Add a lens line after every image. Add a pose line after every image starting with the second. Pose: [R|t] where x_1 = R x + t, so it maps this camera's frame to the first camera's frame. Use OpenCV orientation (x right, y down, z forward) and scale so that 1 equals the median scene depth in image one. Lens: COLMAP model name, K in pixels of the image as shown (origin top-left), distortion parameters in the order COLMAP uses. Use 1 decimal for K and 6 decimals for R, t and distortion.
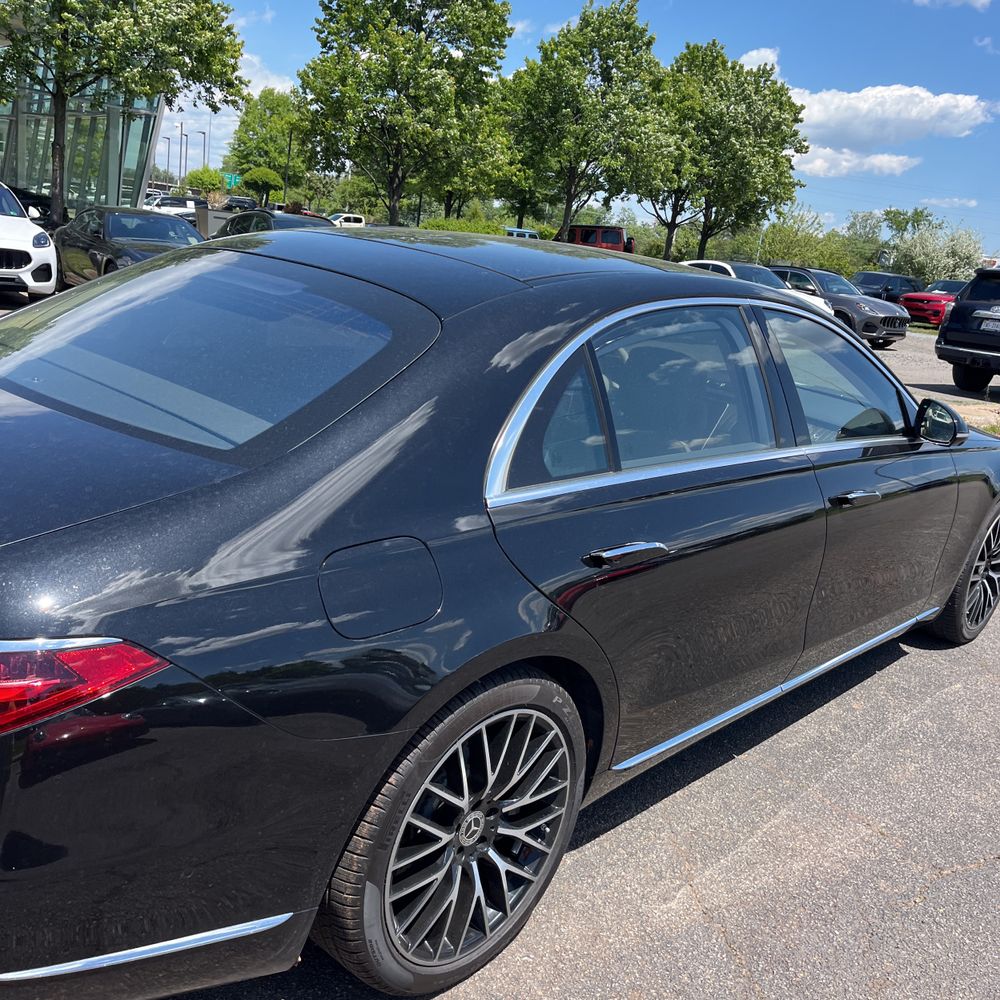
lens RADIAL K [[1013.2, 0, 503.0], [0, 1013.2, 500.2], [0, 0, 1]] dist [0.022092, 0.000000]
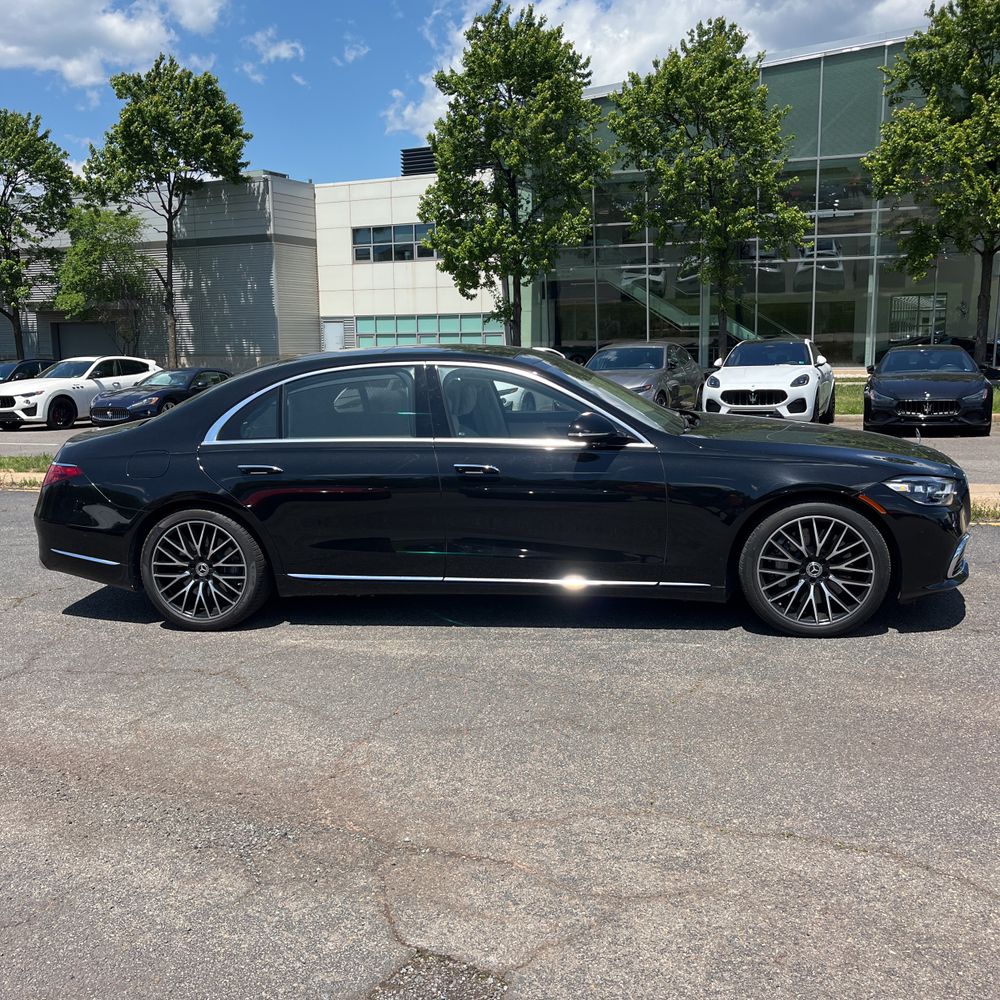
lens RADIAL K [[1013.2, 0, 485.7], [0, 1013.2, 494.2], [0, 0, 1]] dist [0.022092, 0.000000]
pose [[0.525479, -0.008093, -0.850768, 2.541624], [-0.124604, 0.988441, -0.086365, 0.259949], [0.841633, 0.151392, 0.518396, 0.217389]]
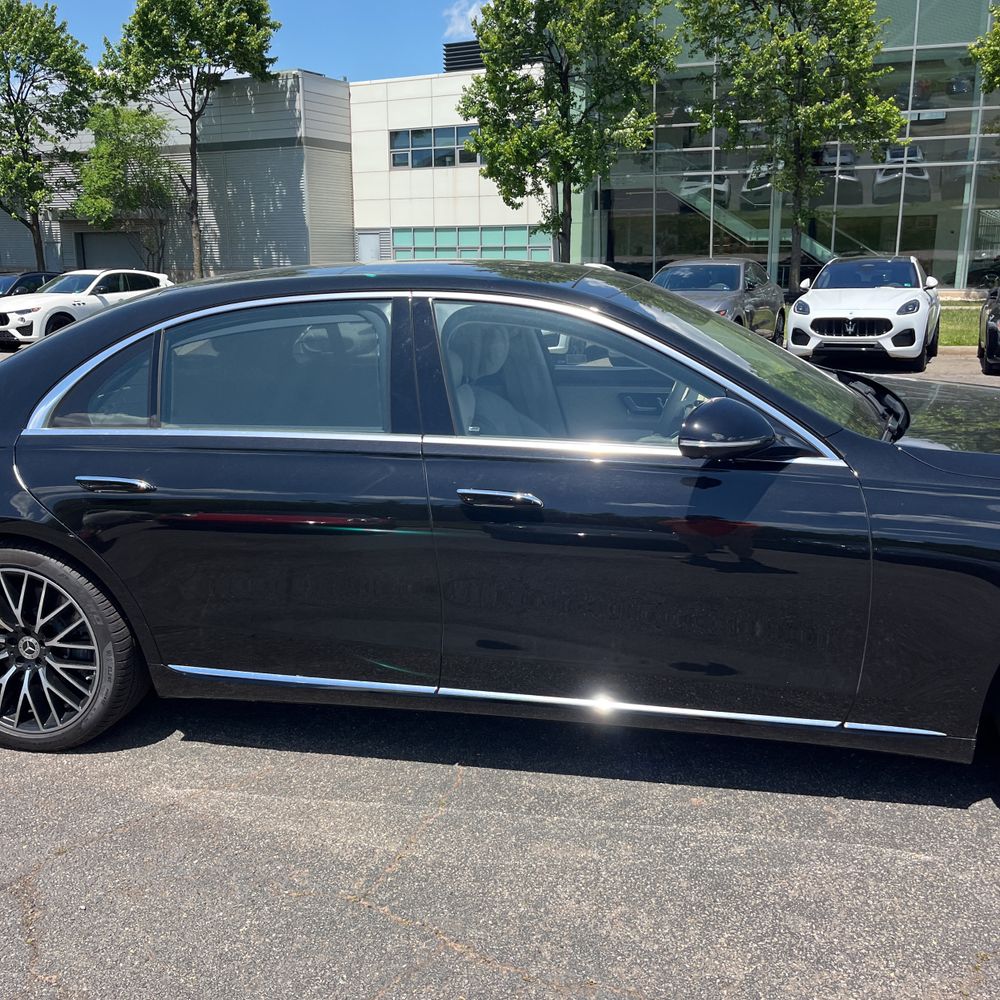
lens RADIAL K [[1013.2, 0, 483.6], [0, 1013.2, 486.7], [0, 0, 1]] dist [0.022092, 0.000000]
pose [[0.486686, 0.063944, -0.871234, 1.593165], [-0.143368, 0.989641, -0.007453, -0.005155], [0.861732, 0.128534, 0.490812, 0.786179]]
